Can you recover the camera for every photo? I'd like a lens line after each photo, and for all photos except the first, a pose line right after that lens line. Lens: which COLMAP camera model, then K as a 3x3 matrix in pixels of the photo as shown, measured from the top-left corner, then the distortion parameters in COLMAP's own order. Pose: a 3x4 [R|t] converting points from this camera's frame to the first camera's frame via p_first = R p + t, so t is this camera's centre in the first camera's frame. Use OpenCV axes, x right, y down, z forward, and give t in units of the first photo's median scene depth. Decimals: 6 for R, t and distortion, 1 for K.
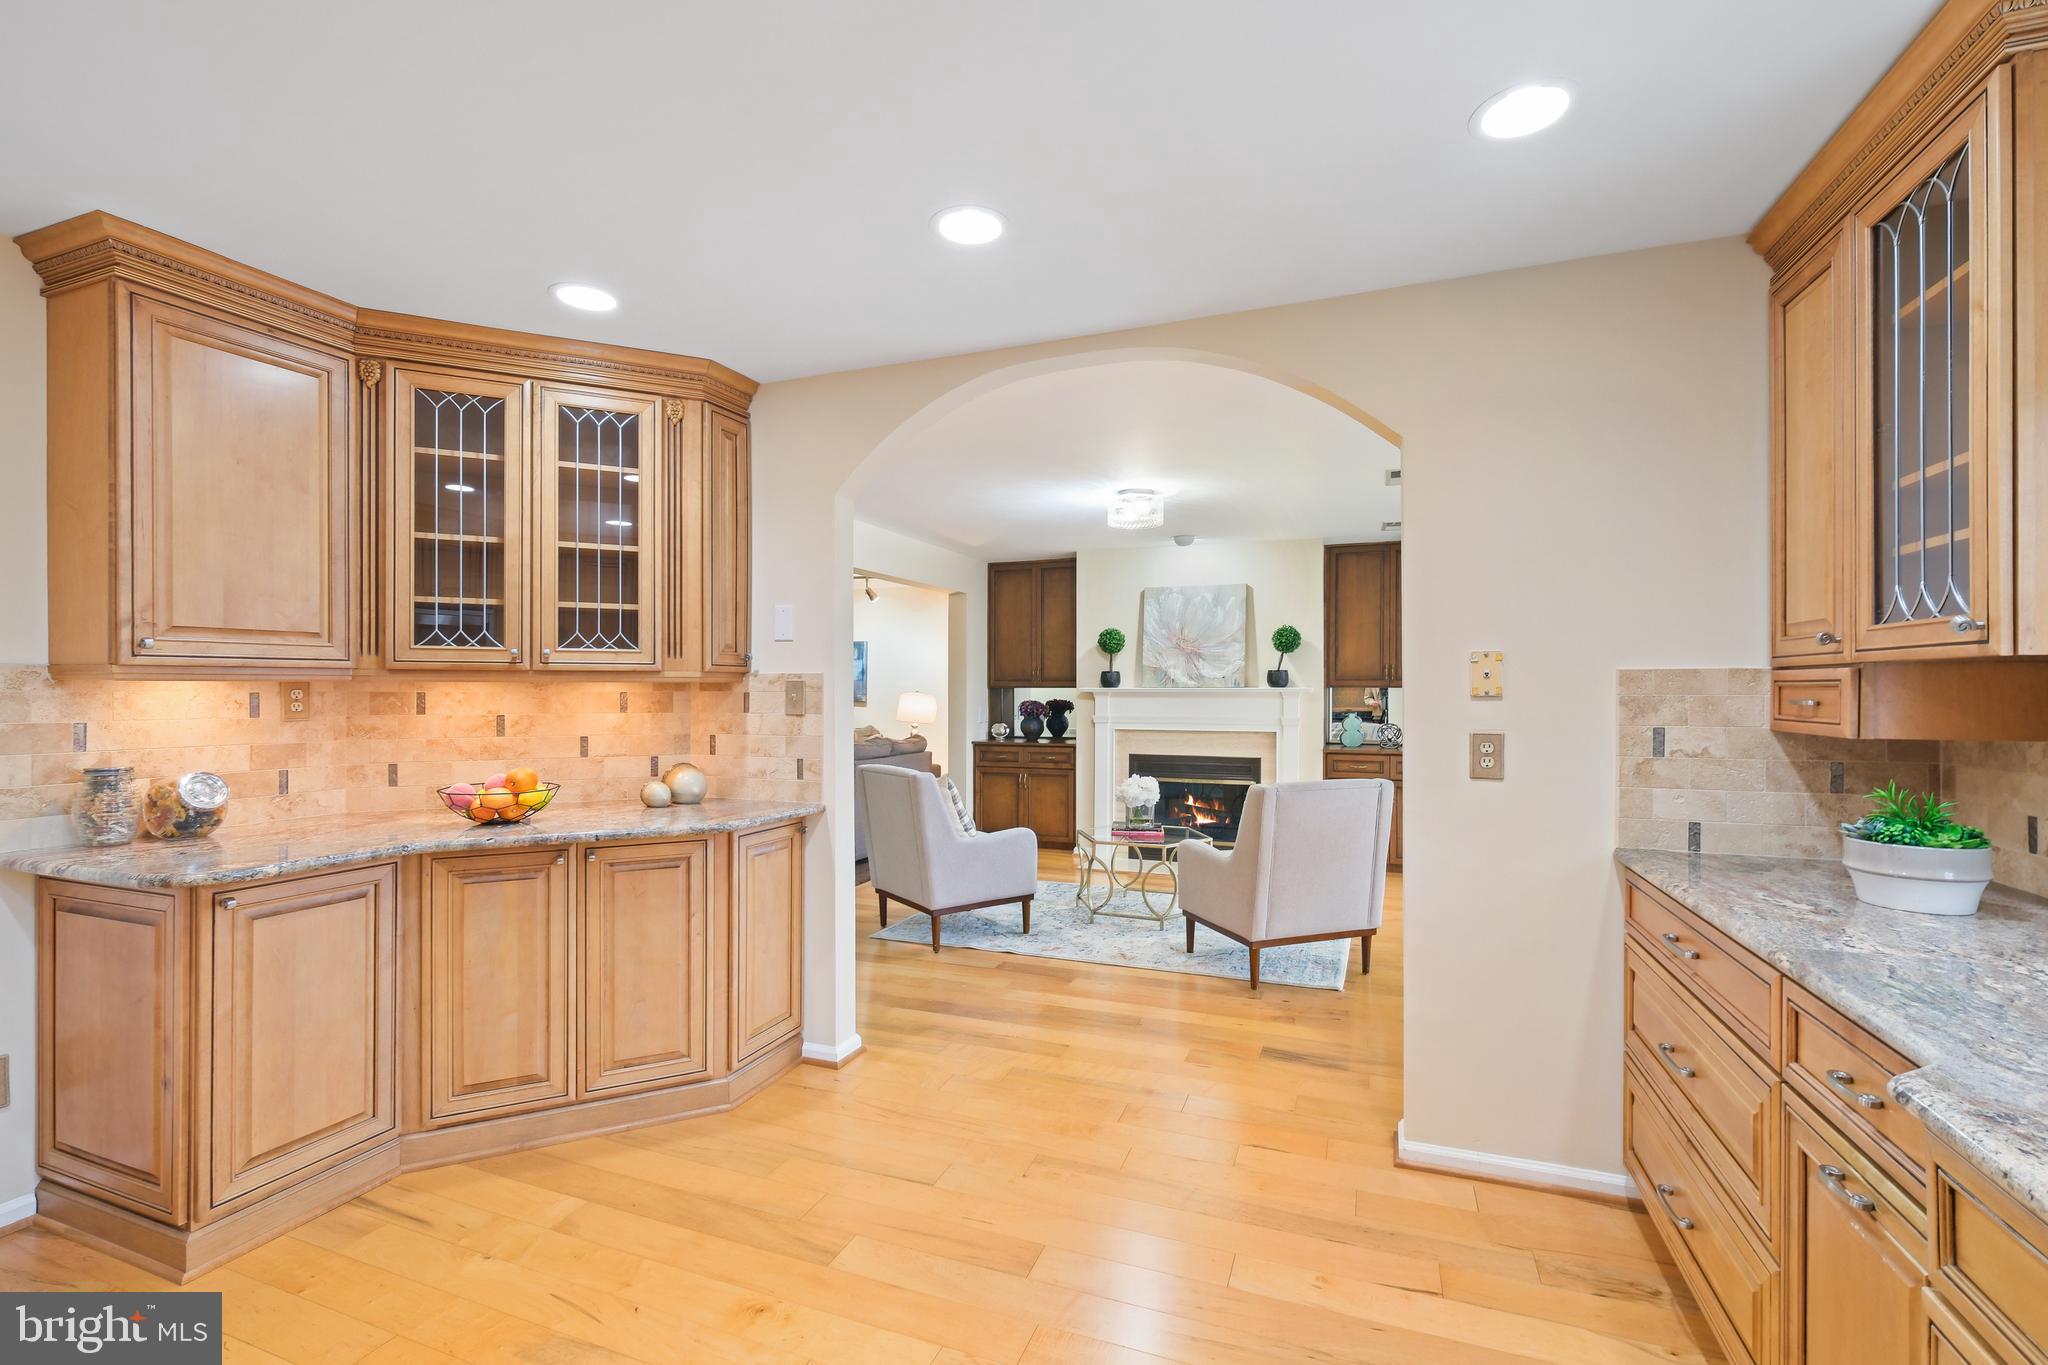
lens RADIAL K [[893.1, 0, 1020.5], [0, 893.1, 692.6], [0, 0, 1]] dist [-0.001198, -0.000356]
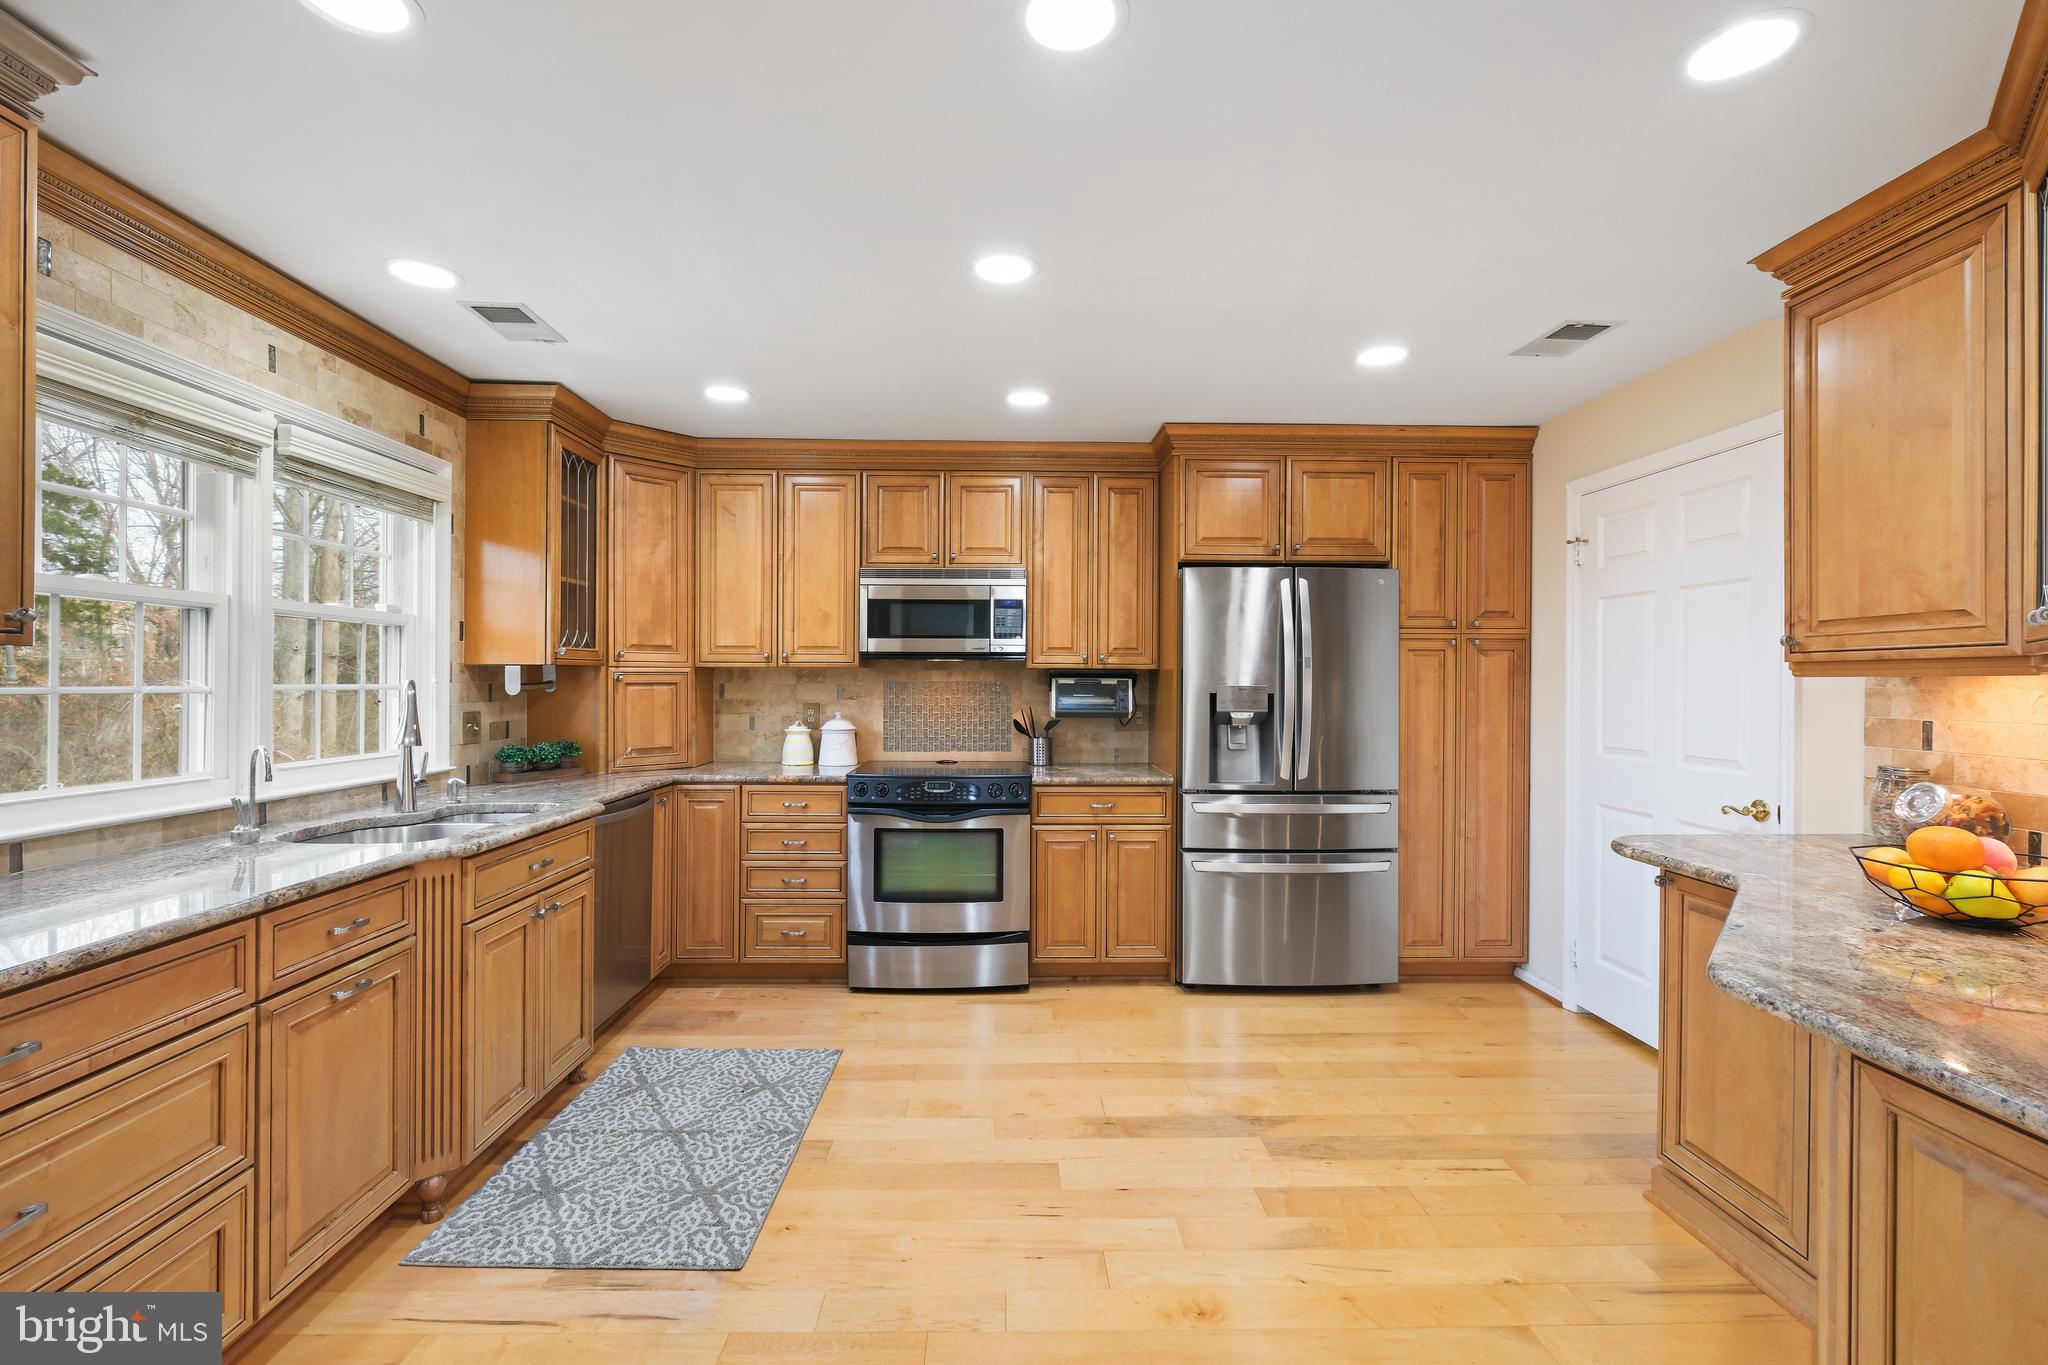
lens RADIAL K [[893.1, 0, 1021.5], [0, 893.1, 683.0], [0, 0, 1]] dist [-0.001198, -0.000356]
pose [[-0.924313, -0.003035, -0.381624, 0.073998], [-0.007276, 0.999927, 0.009670, -0.003121], [0.381567, 0.011715, -0.924267, 0.503934]]
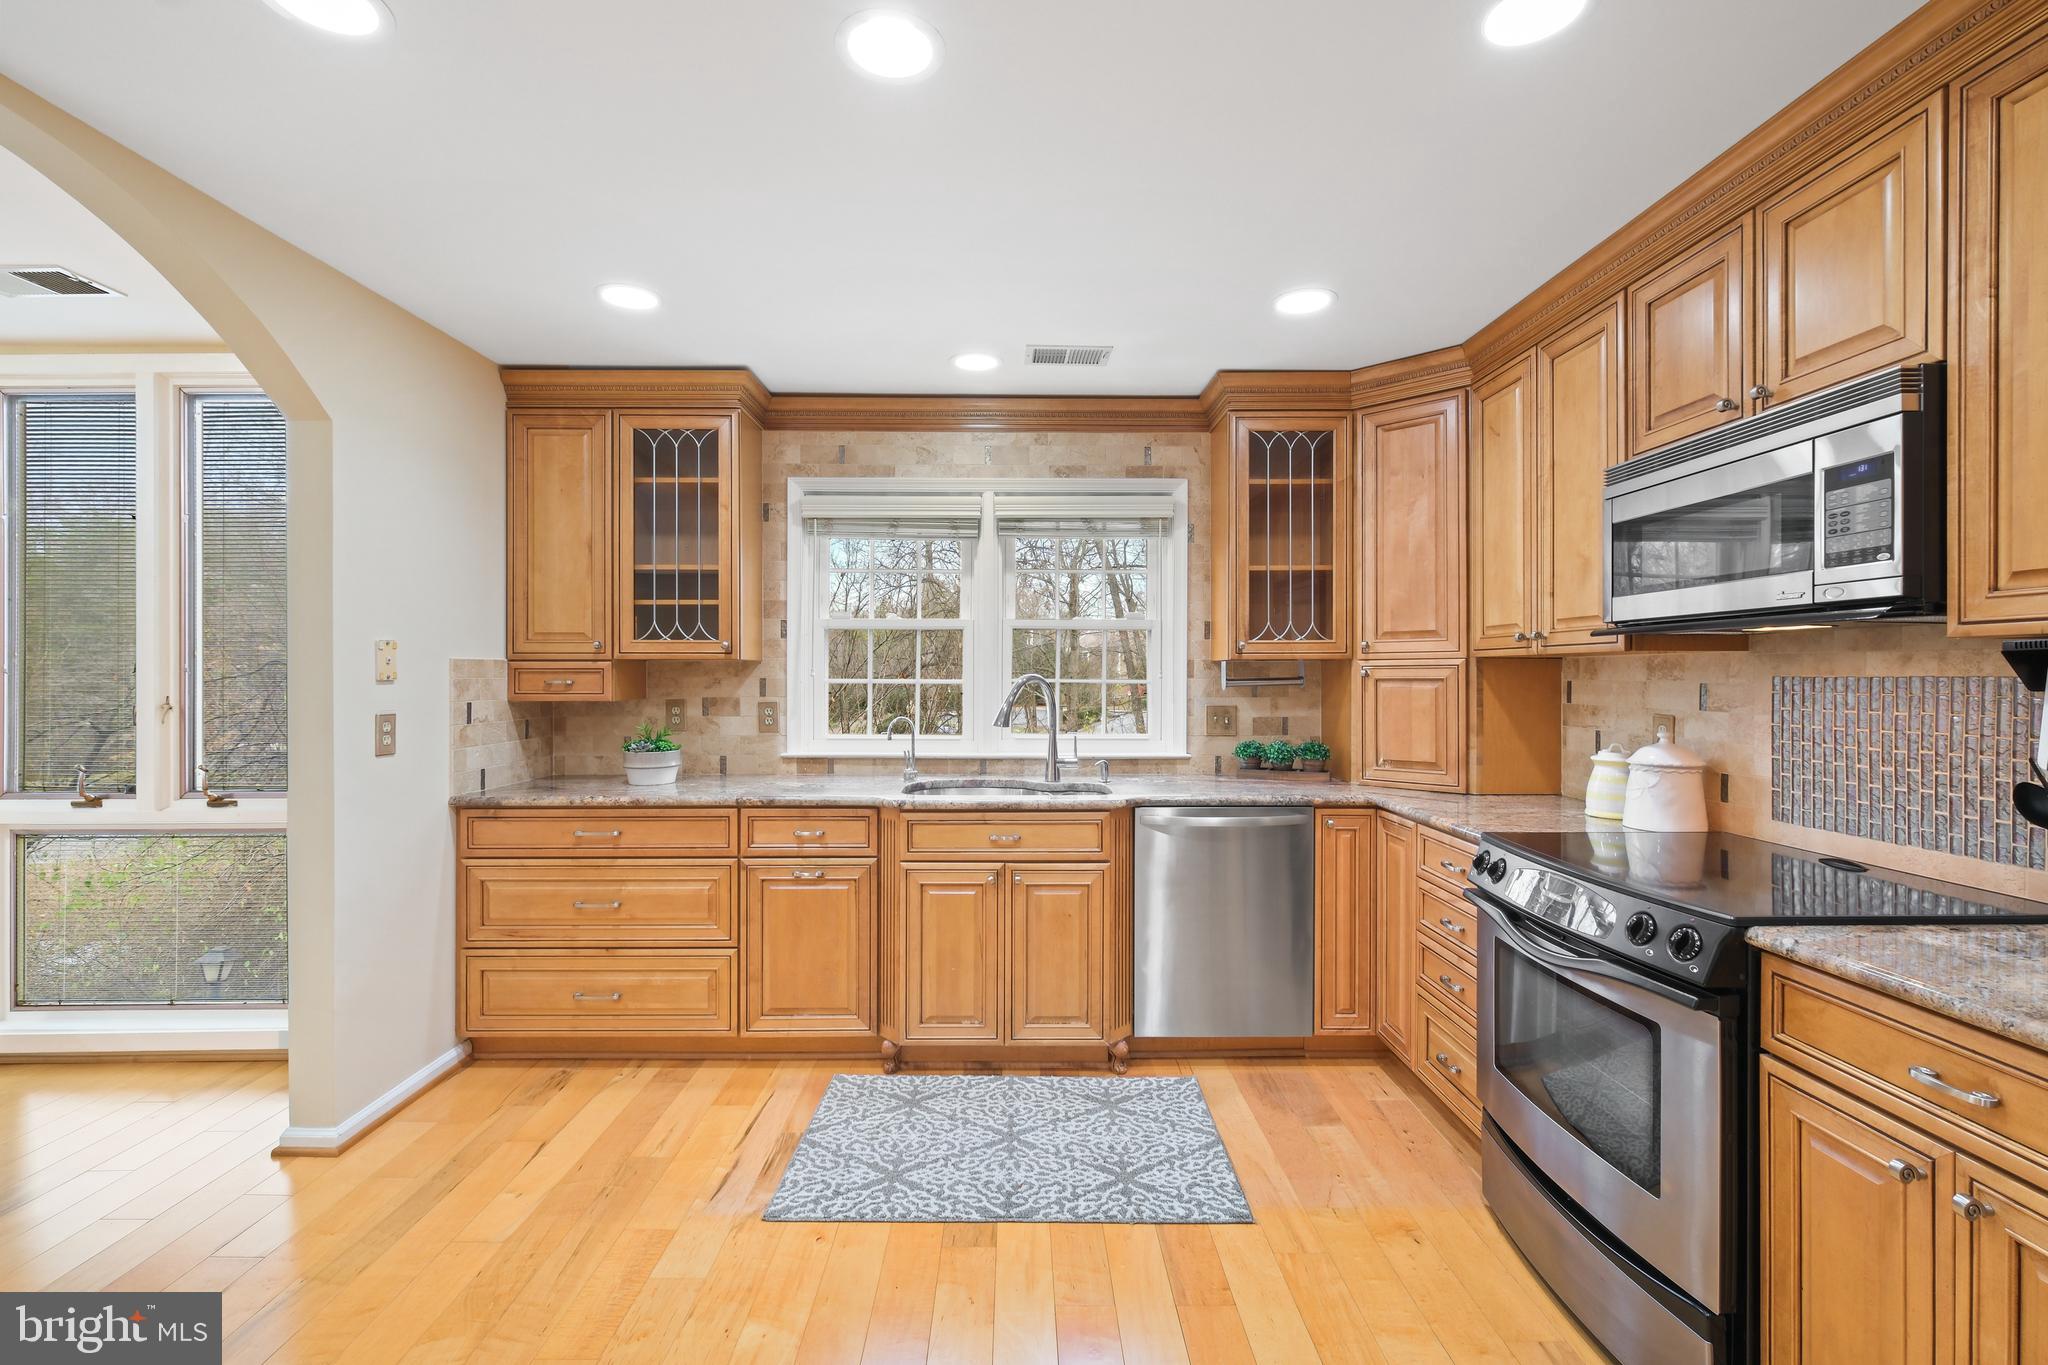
lens RADIAL K [[893.1, 0, 1027.0], [0, 893.1, 677.4], [0, 0, 1]] dist [-0.001198, -0.000356]
pose [[-0.368740, -0.002840, 0.929528, -0.276489], [0.005633, 0.999970, 0.005290, -0.000343], [-0.929516, 0.007187, -0.368713, 0.231075]]
